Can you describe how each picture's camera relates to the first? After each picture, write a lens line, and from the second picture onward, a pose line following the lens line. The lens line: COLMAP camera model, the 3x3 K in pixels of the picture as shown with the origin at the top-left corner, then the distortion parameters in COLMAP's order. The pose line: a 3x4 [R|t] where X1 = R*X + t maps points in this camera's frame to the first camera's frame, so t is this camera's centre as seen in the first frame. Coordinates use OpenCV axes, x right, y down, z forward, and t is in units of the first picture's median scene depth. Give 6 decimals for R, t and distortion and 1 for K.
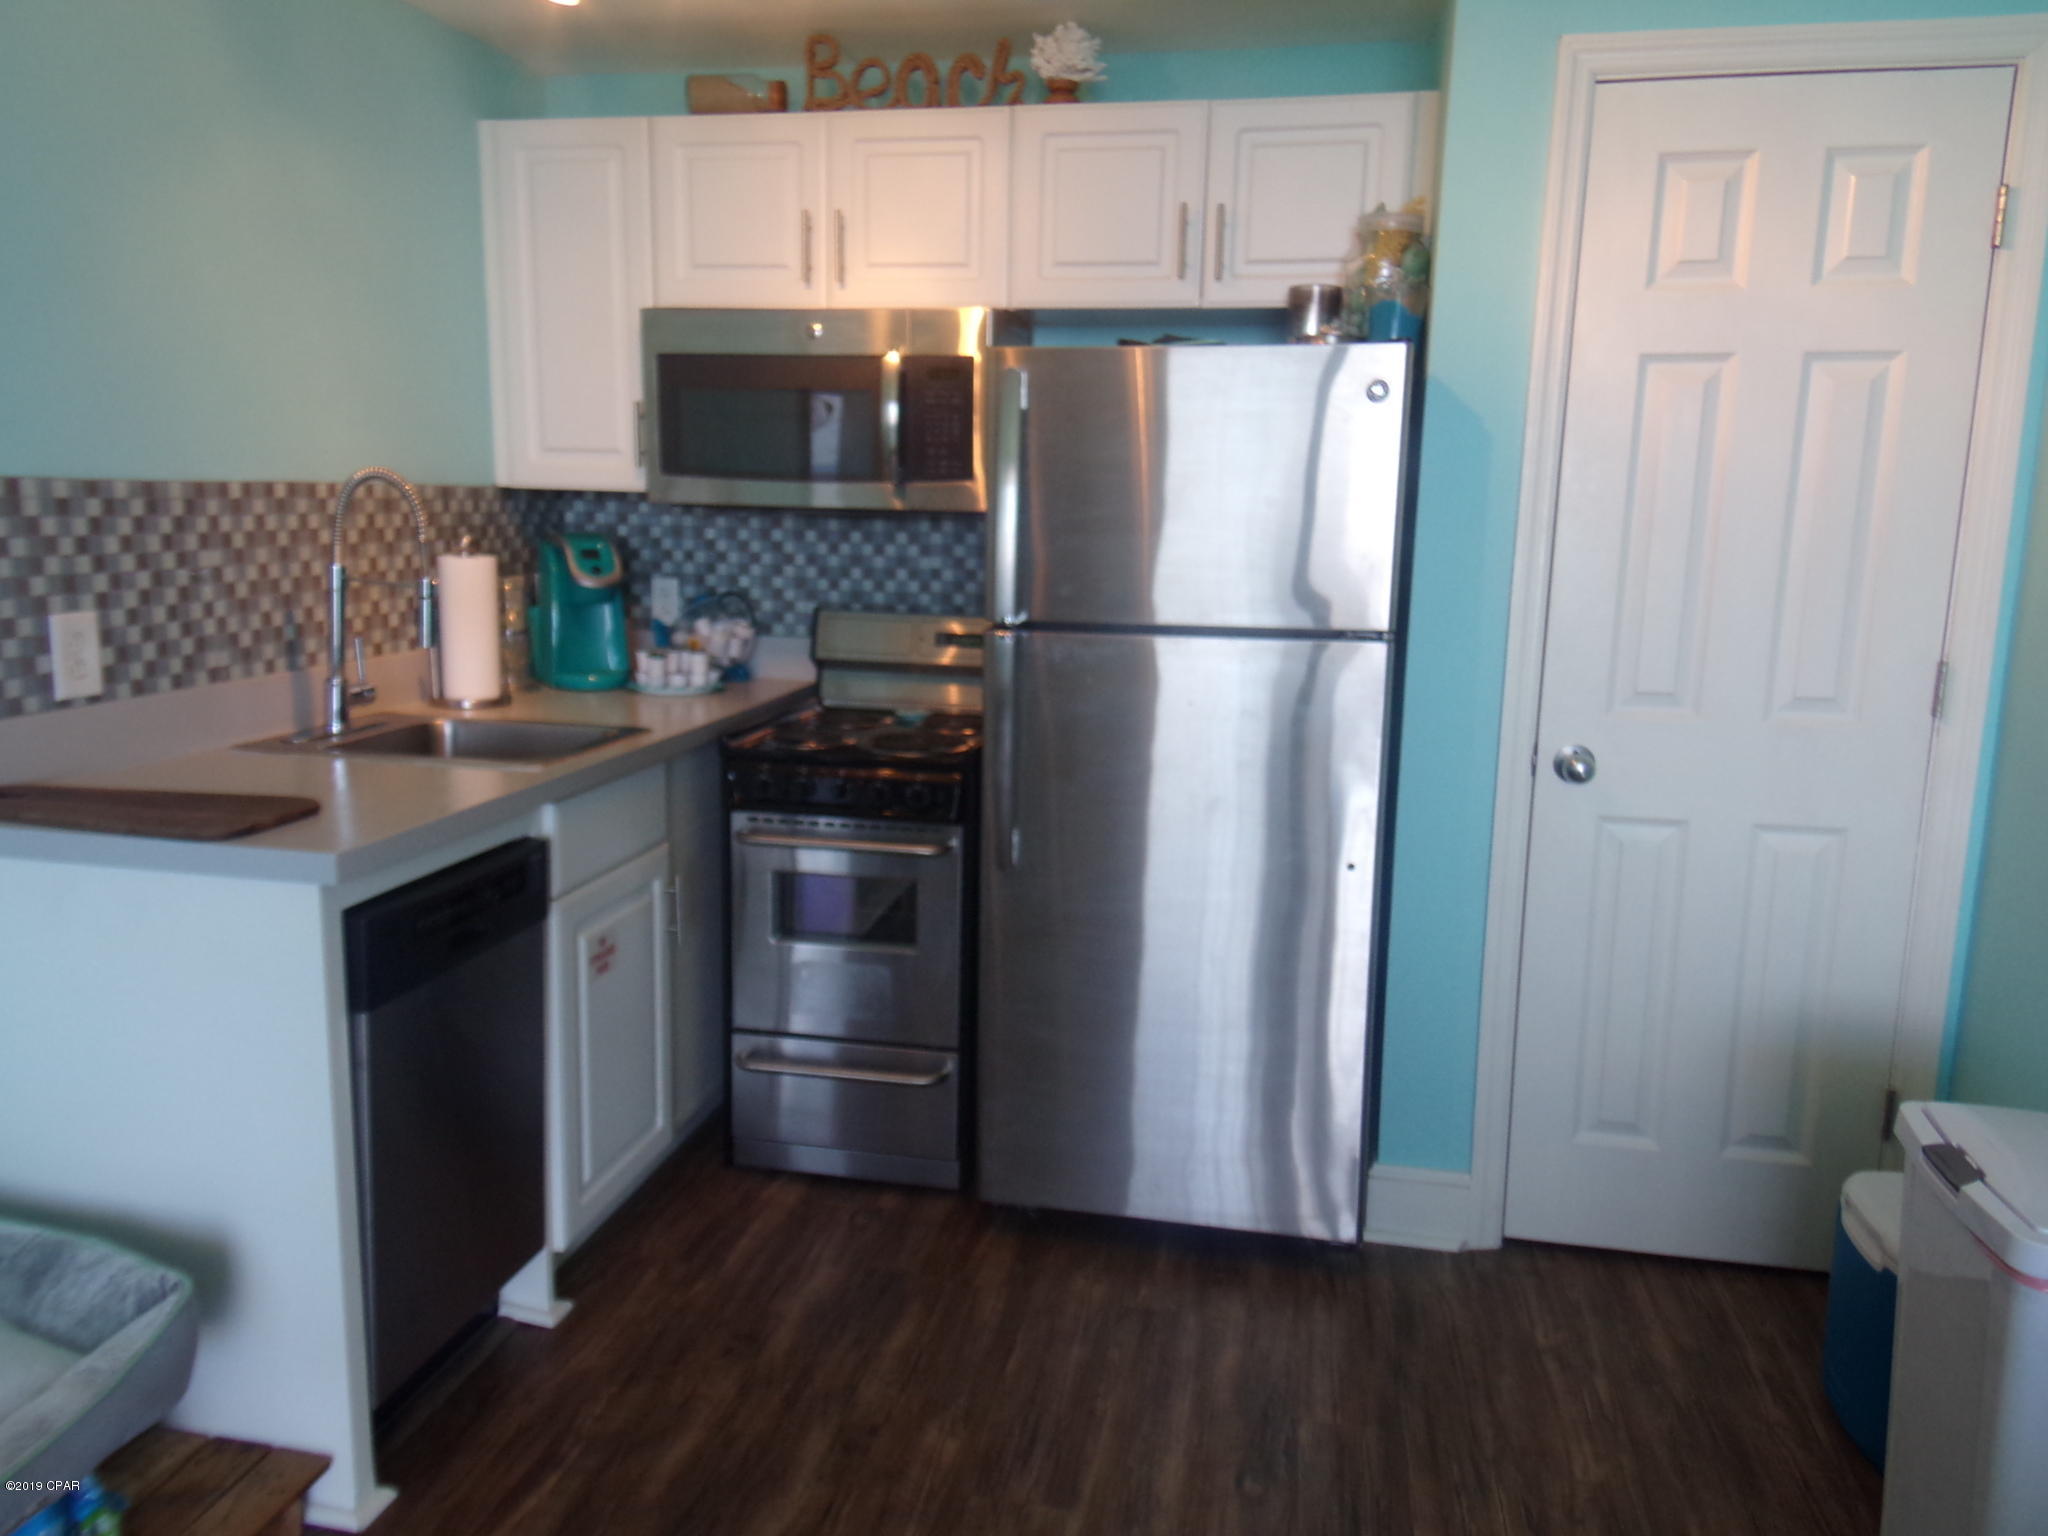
lens RADIAL K [[1451.2, 0, 1018.2], [0, 1451.2, 757.5], [0, 0, 1]] dist [0.093947, -0.101926]
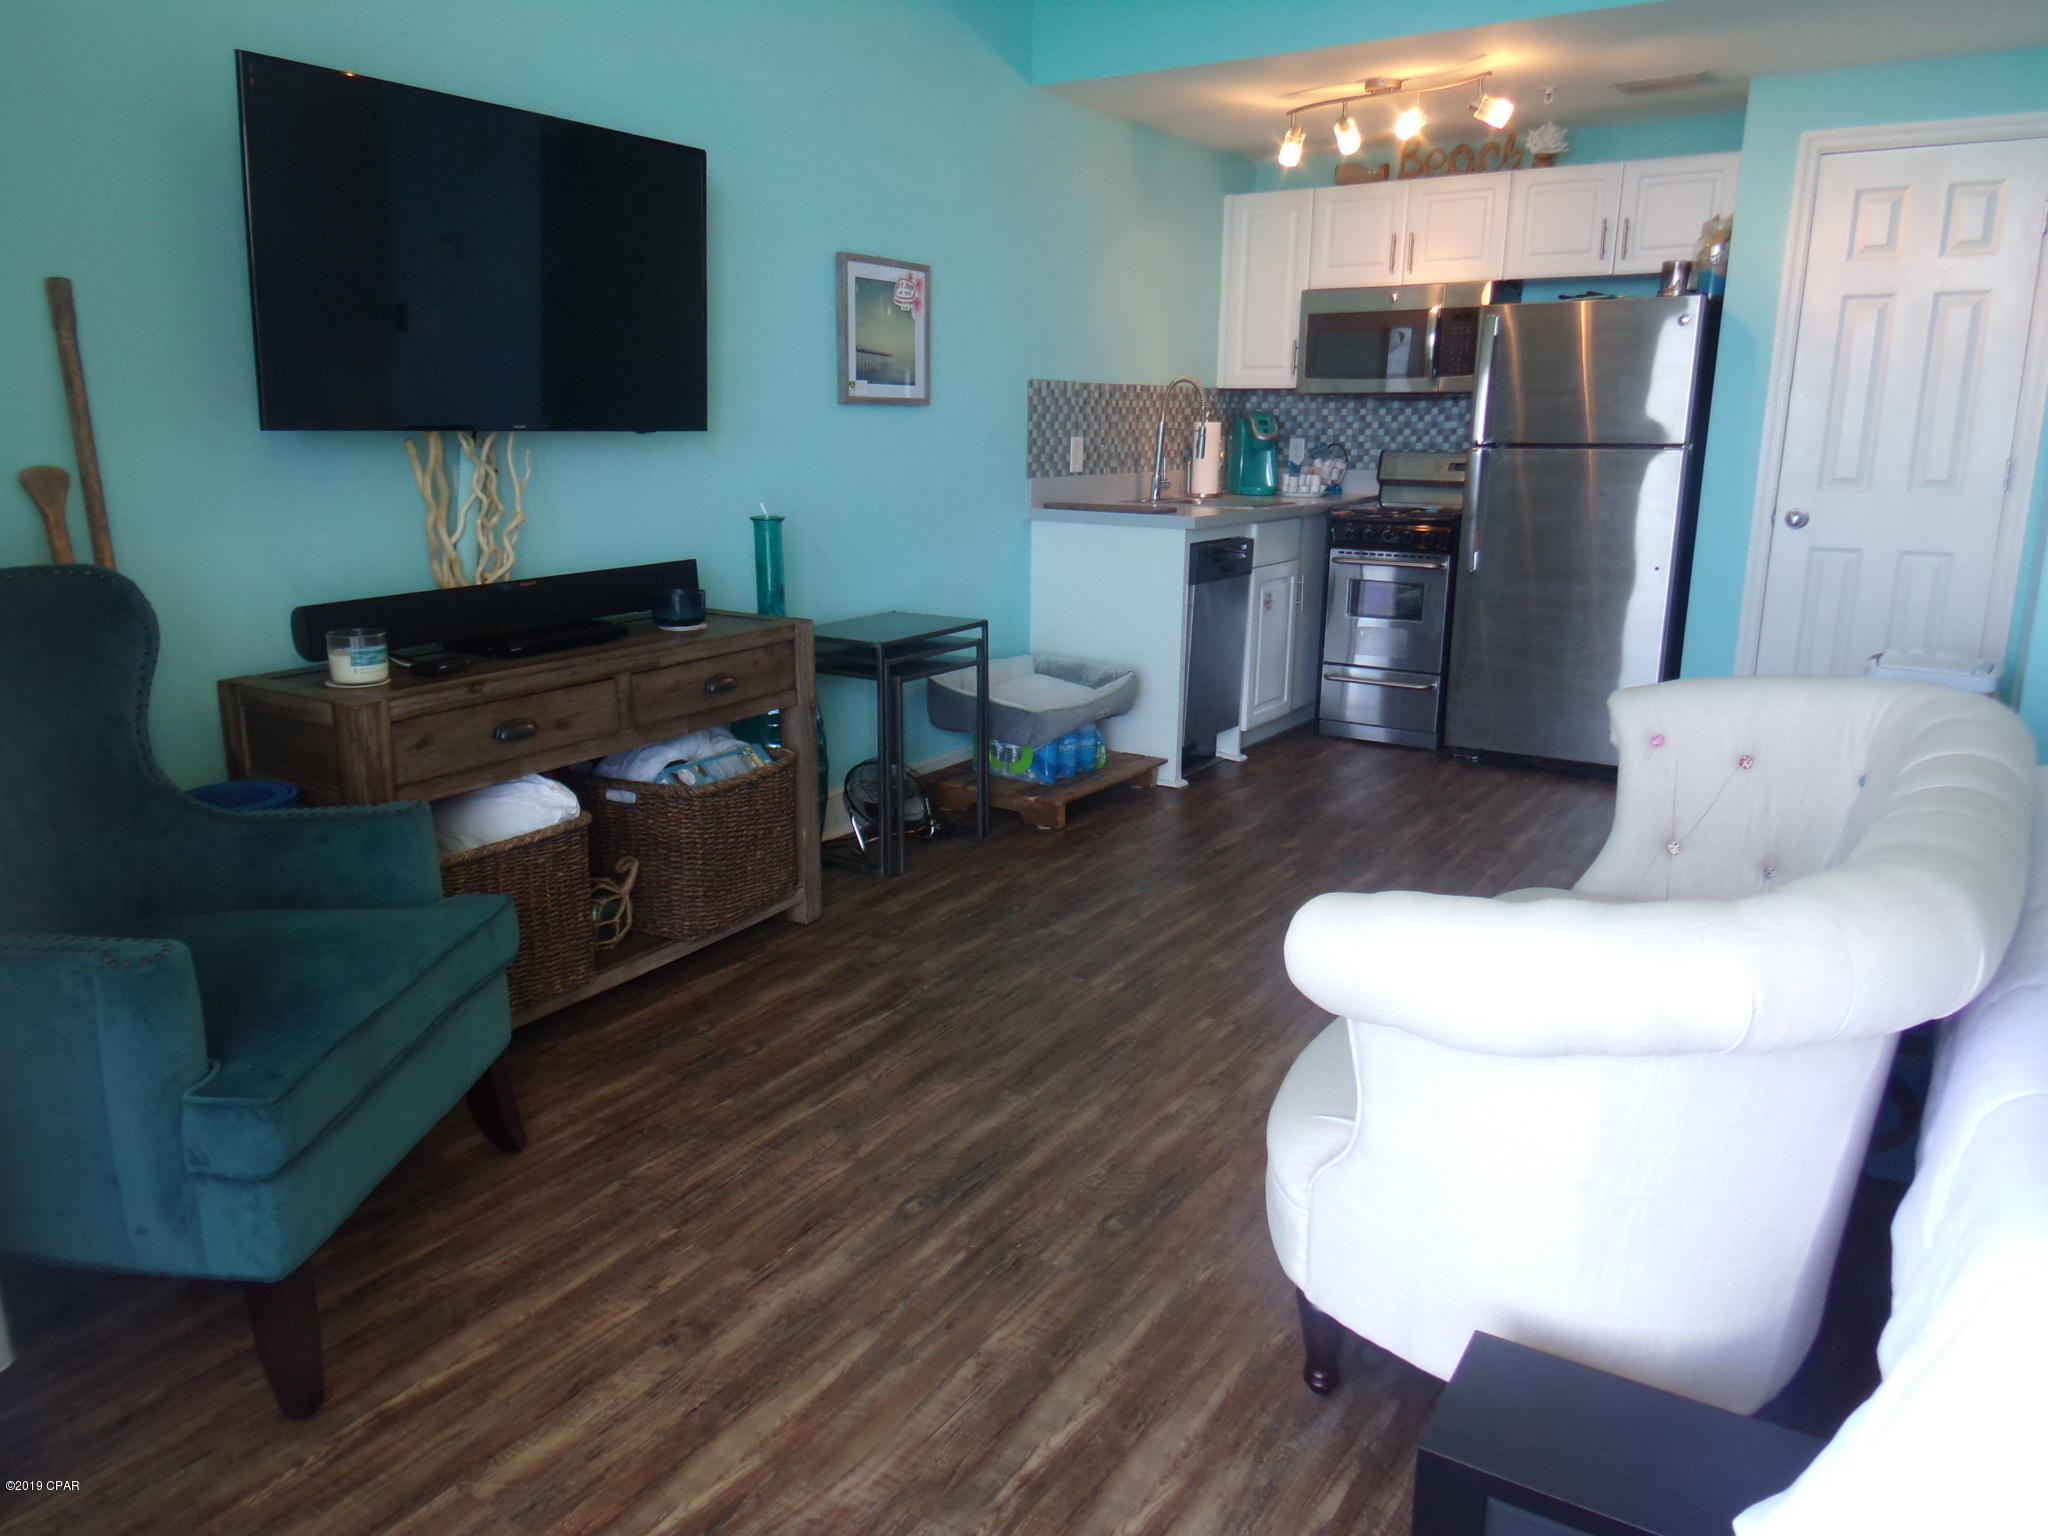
lens RADIAL K [[1451.2, 0, 1018.2], [0, 1451.2, 757.5], [0, 0, 1]] dist [0.093947, -0.101926]
pose [[0.929360, 0.072546, -0.361976, 0.144507], [-0.056397, 0.996892, 0.054999, 0.230164], [0.364841, -0.030700, 0.930563, -0.988743]]
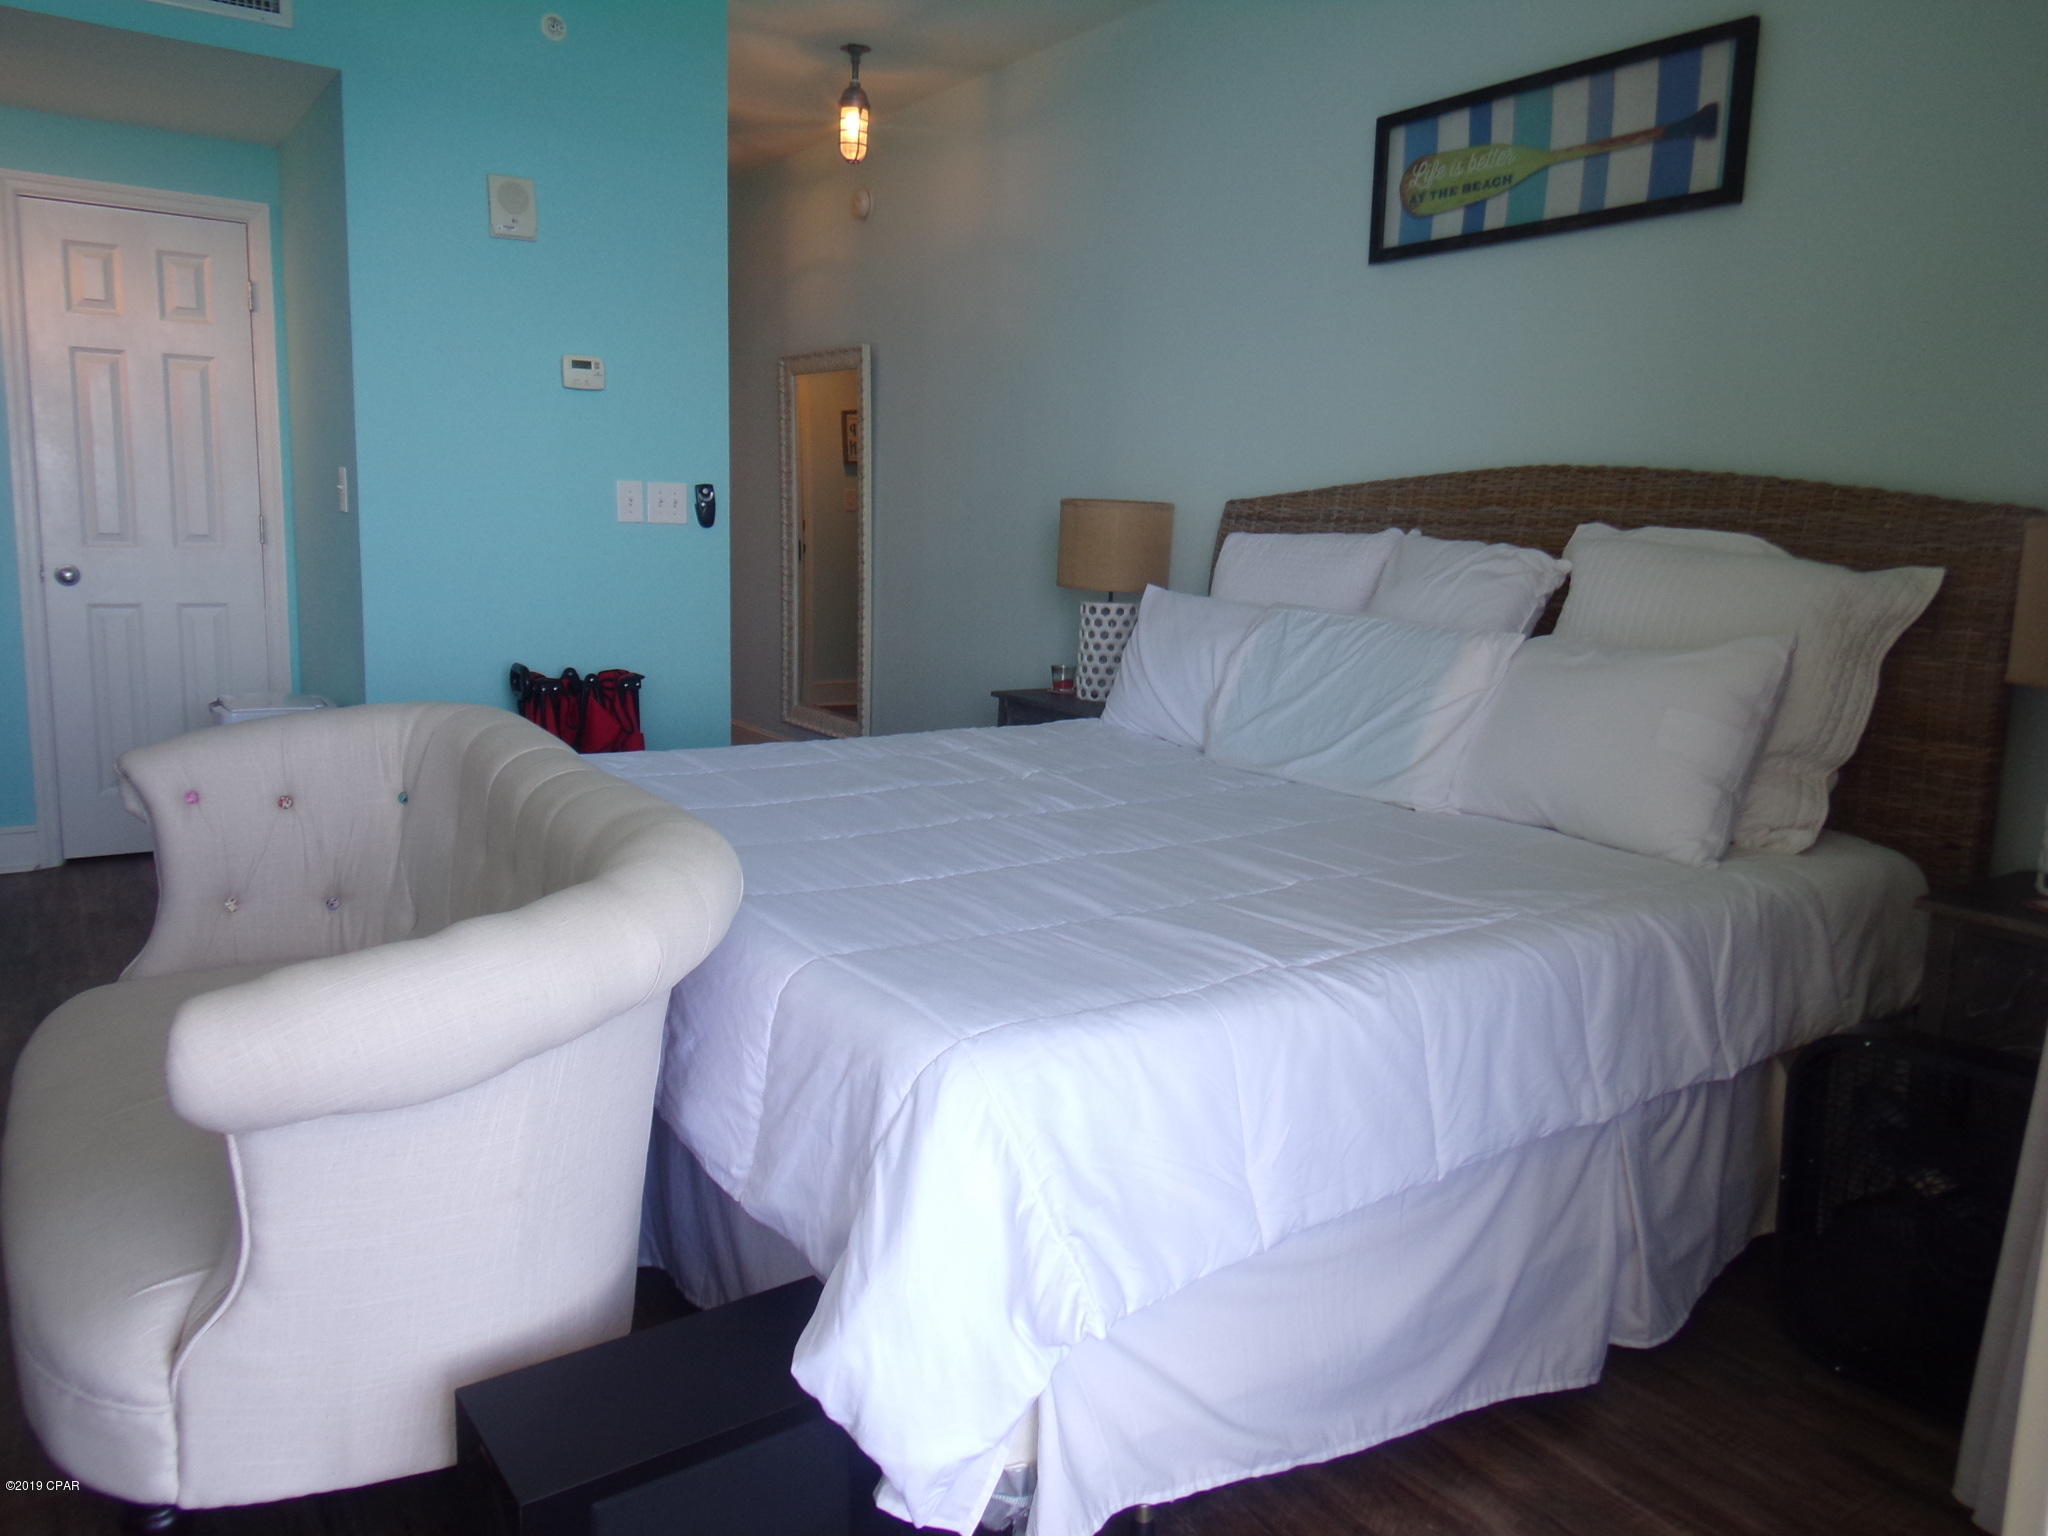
lens RADIAL K [[1475.7, 0, 1024.0], [0, 1475.7, 768.0], [0, 0, 1]] dist [-0.004051, -0.006465]
pose [[0.692558, -0.108667, 0.713130, -0.100207], [0.105485, 0.993218, 0.048905, 0.240427], [-0.713608, 0.041355, 0.699324, -0.936545]]
